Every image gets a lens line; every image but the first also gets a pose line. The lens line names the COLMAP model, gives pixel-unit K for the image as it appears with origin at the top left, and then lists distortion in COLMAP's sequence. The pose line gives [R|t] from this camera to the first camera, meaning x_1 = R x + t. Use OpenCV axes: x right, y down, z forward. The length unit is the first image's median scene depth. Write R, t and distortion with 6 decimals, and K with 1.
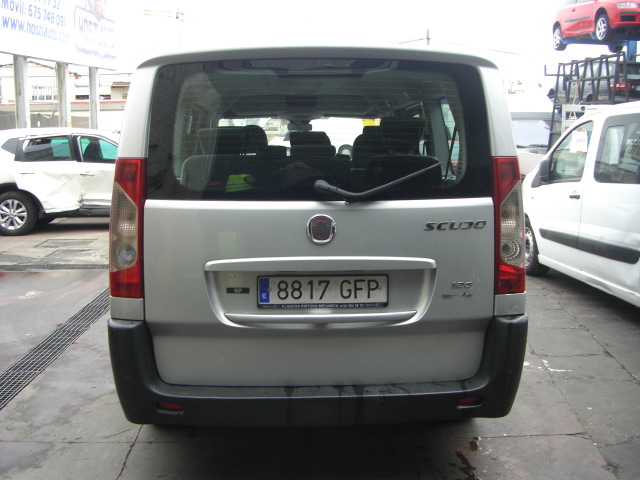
lens RADIAL K [[721.3, 0, 302.8], [0, 721.3, 237.7], [0, 0, 1]] dist [-0.211088, 0.222256]
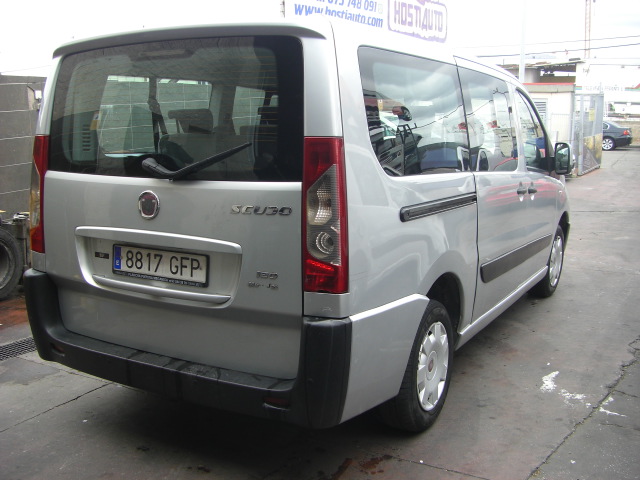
lens RADIAL K [[721.3, 0, 302.8], [0, 721.3, 237.7], [0, 0, 1]] dist [-0.211088, 0.222256]
pose [[0.849337, 0.091315, -0.519892, 0.743484], [-0.079201, 0.995819, 0.045518, -0.028448], [0.521875, 0.002515, 0.853018, 0.224577]]
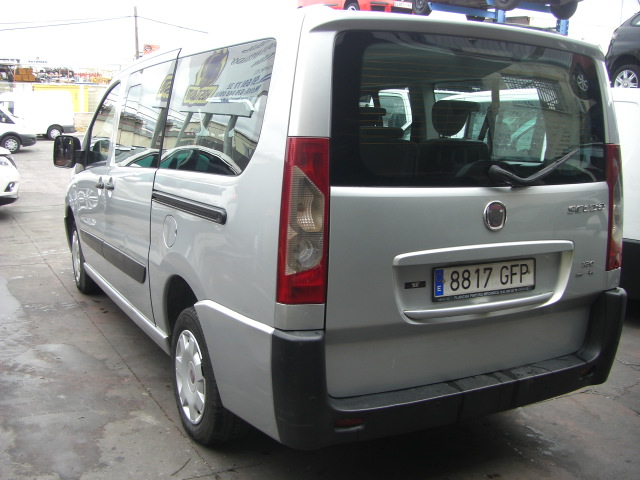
lens RADIAL K [[721.3, 0, 302.8], [0, 721.3, 237.7], [0, 0, 1]] dist [-0.211088, 0.222256]
pose [[0.900559, -0.044198, 0.432482, -0.612597], [0.040262, 0.999022, 0.018258, -0.009203], [-0.432866, 0.000970, 0.901458, 0.237540]]
